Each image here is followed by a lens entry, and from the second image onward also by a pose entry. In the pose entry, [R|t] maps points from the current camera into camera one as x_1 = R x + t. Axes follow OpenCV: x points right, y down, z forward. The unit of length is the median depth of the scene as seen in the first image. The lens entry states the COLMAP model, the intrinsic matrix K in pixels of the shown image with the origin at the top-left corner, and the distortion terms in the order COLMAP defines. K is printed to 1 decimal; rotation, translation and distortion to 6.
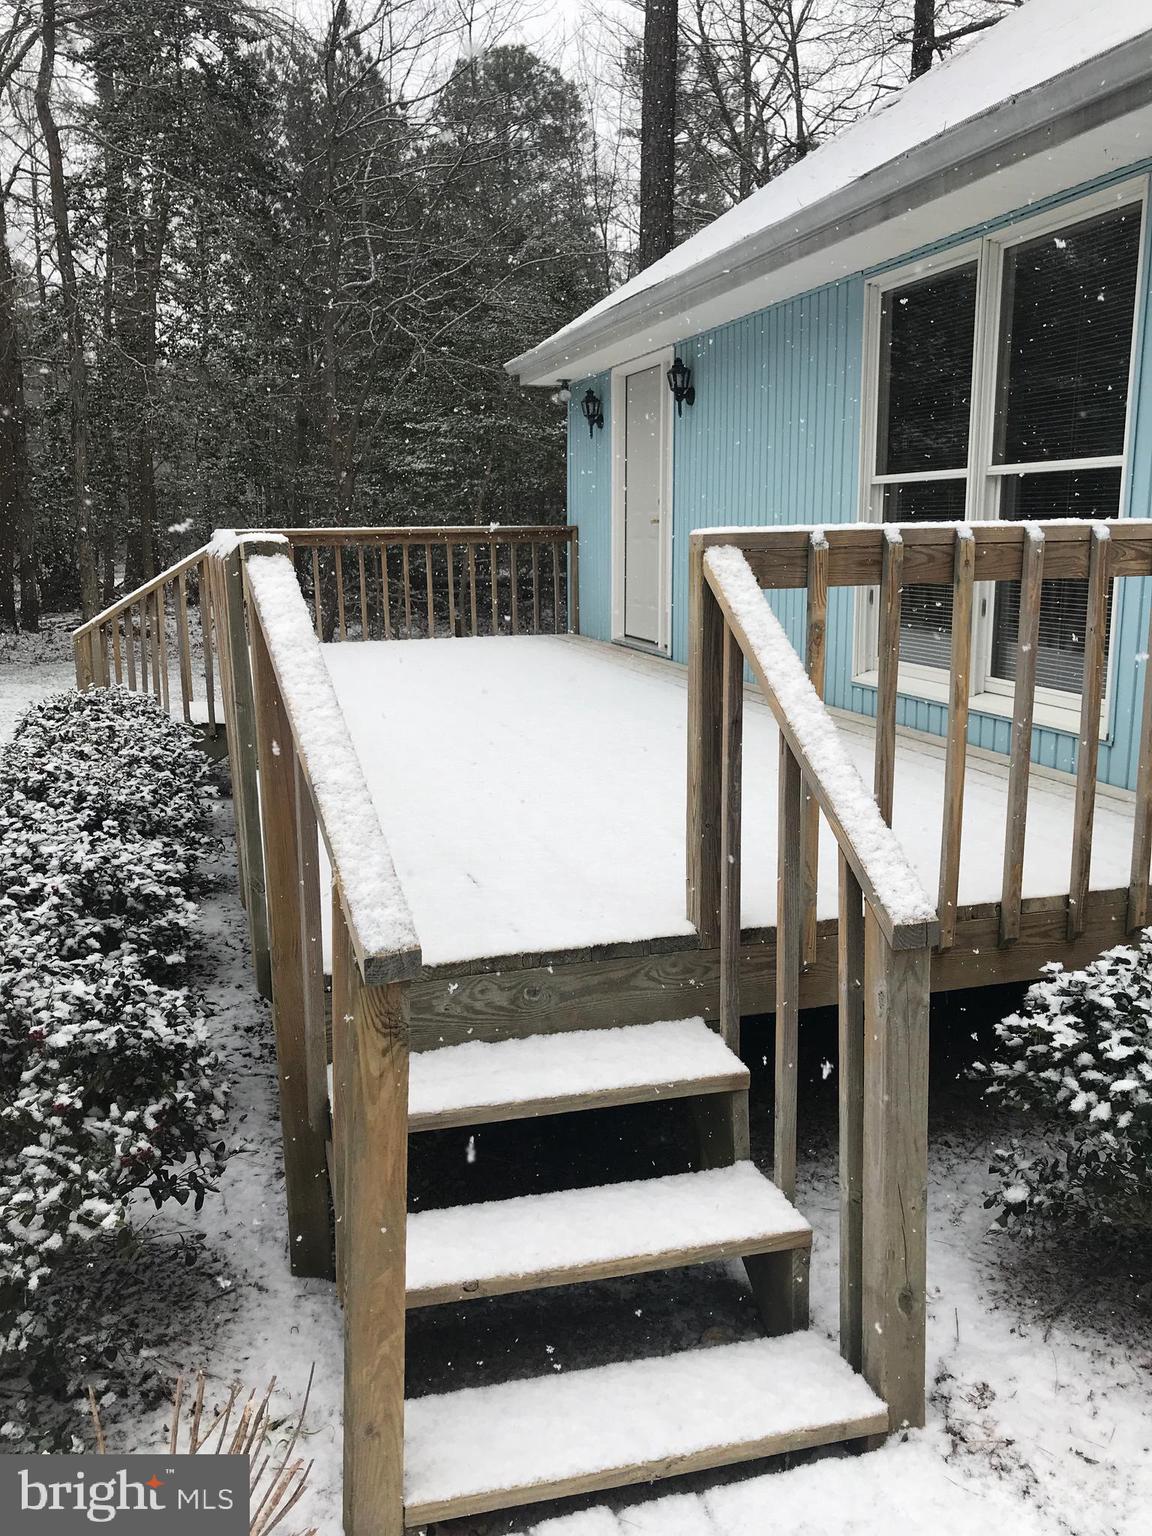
lens RADIAL K [[1246.8, 0, 570.7], [0, 1246.8, 735.7], [0, 0, 1]] dist [-0.004872, -0.007114]
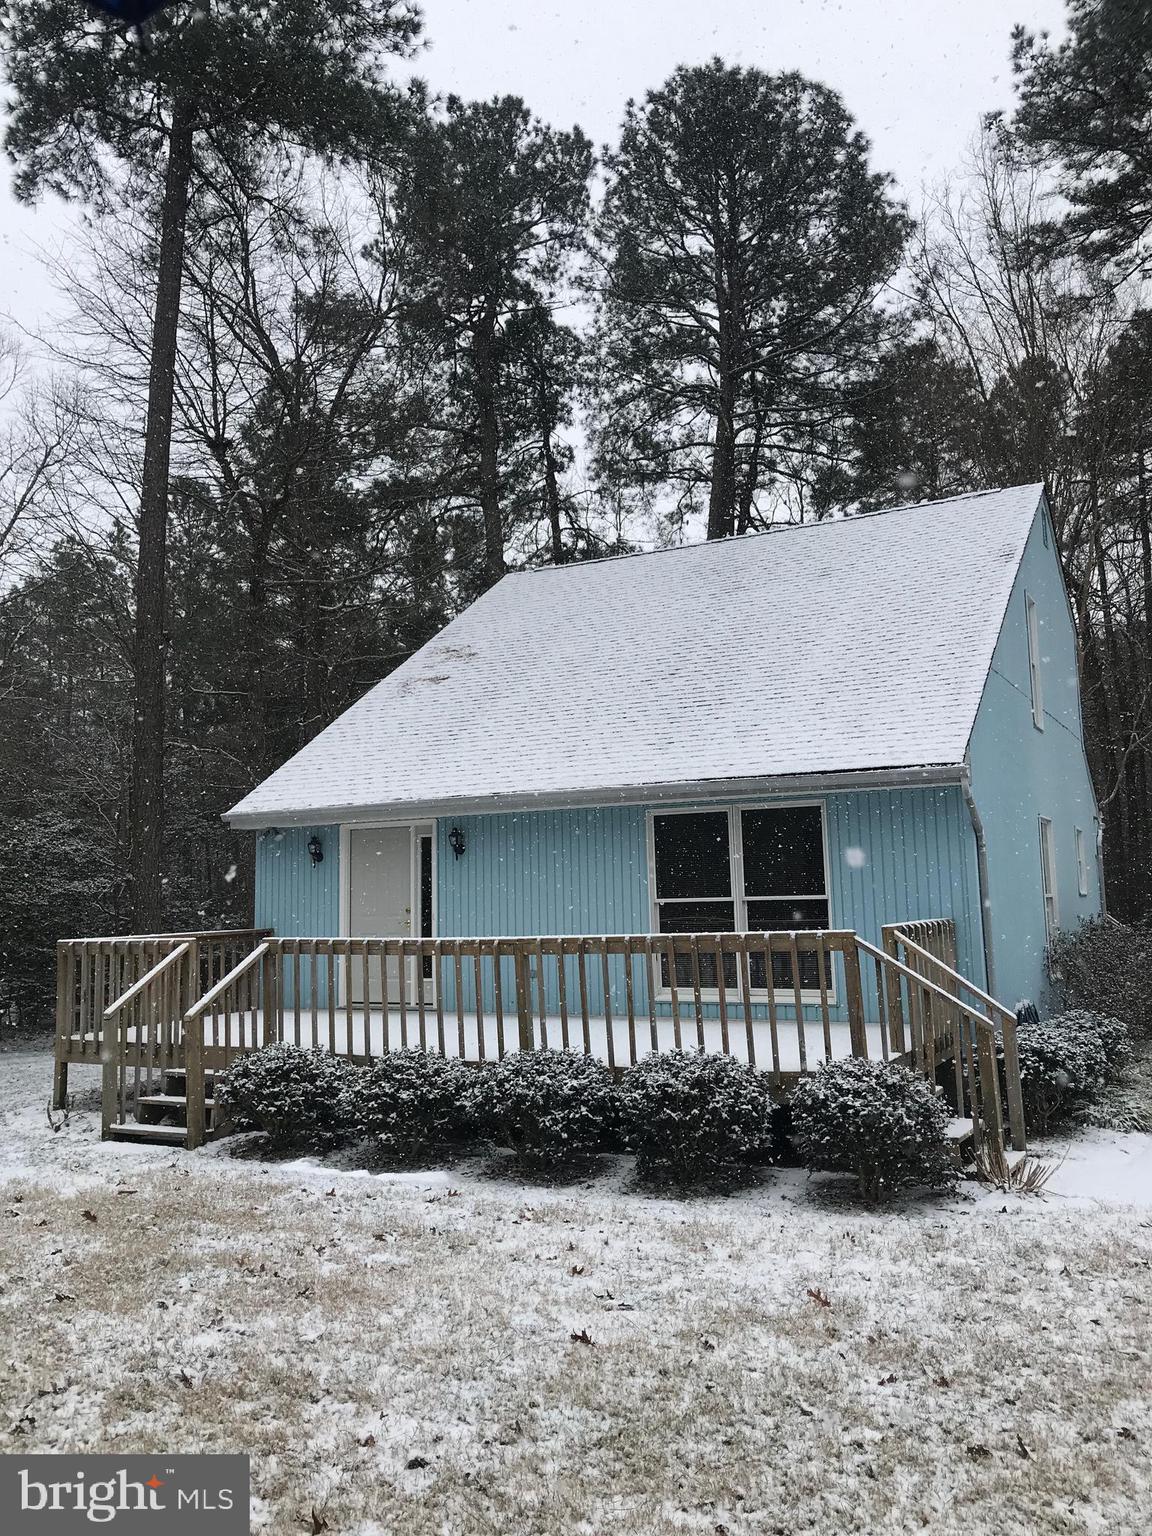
lens RADIAL K [[1250.8, 0, 574.9], [0, 1250.8, 762.5], [0, 0, 1]] dist [0.021353, -0.008735]
pose [[0.703458, 0.072971, 0.706981, -1.575367], [0.135148, 0.962833, -0.233854, 0.045727], [-0.697769, 0.260053, 0.667451, -0.419463]]
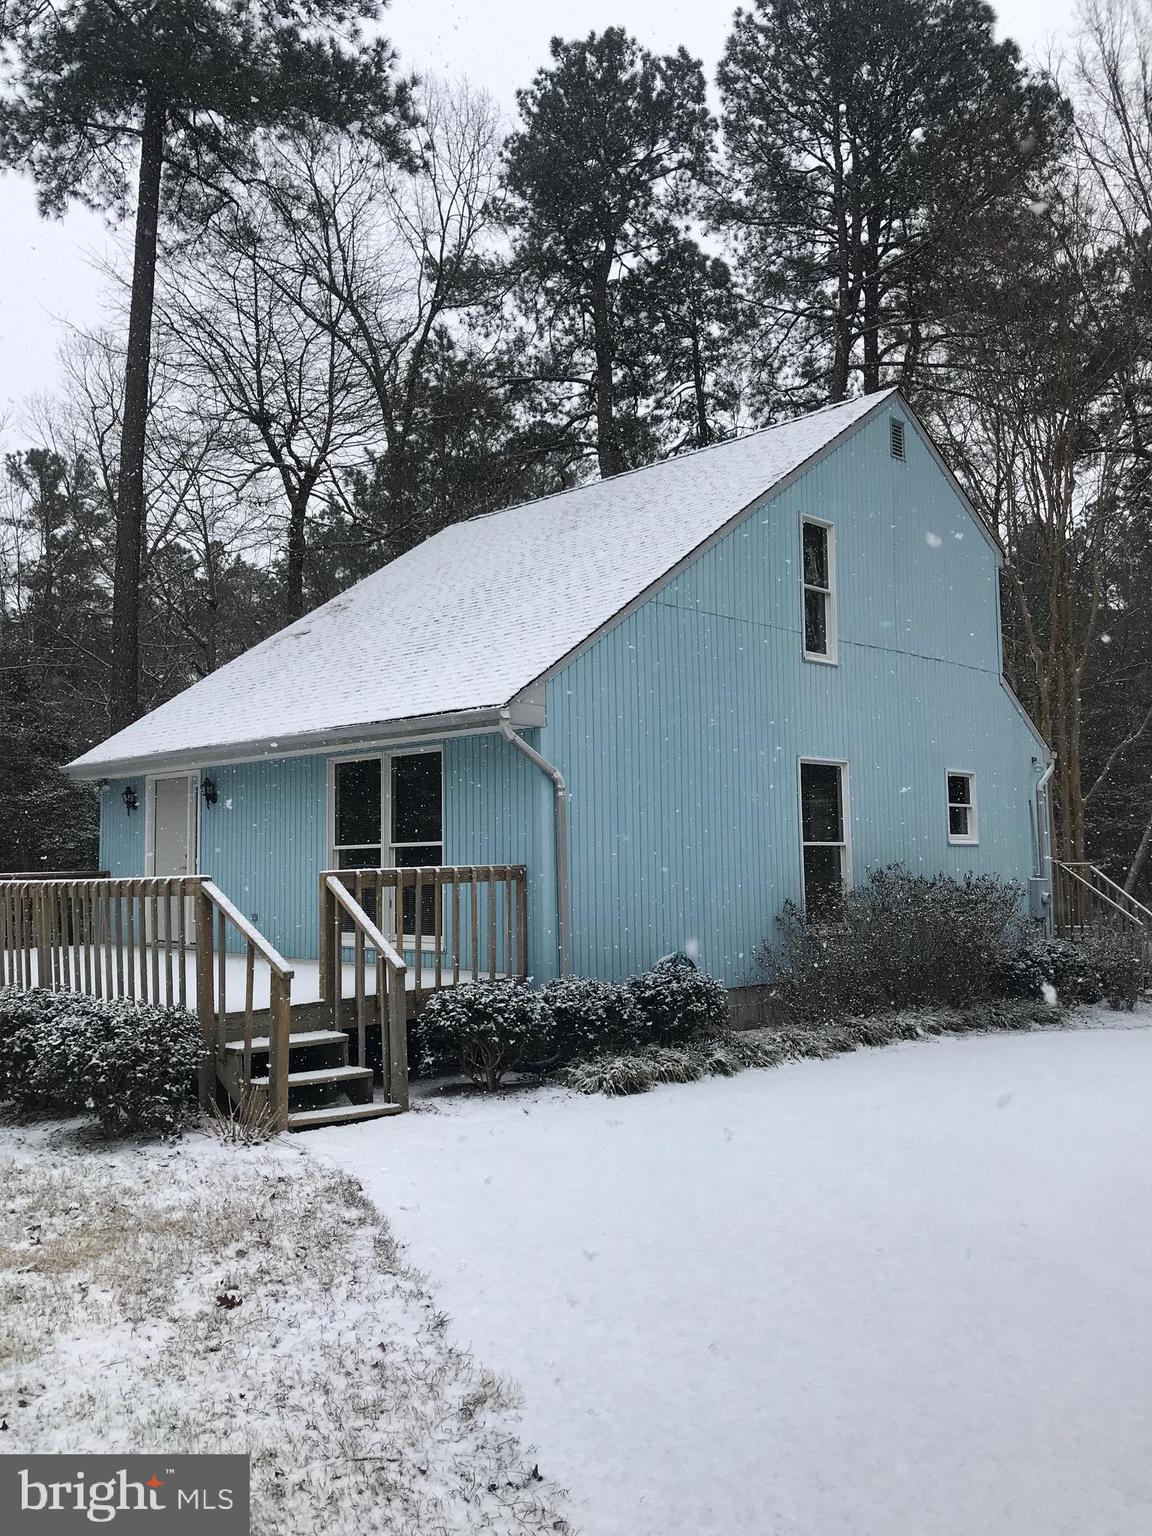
lens RADIAL K [[1250.8, 0, 574.9], [0, 1250.8, 762.5], [0, 0, 1]] dist [0.021353, -0.008735]
pose [[0.873278, 0.031461, 0.486206, -0.509598], [0.091619, 0.969508, -0.227290, 0.201633], [-0.478531, 0.243033, 0.843767, -1.186937]]
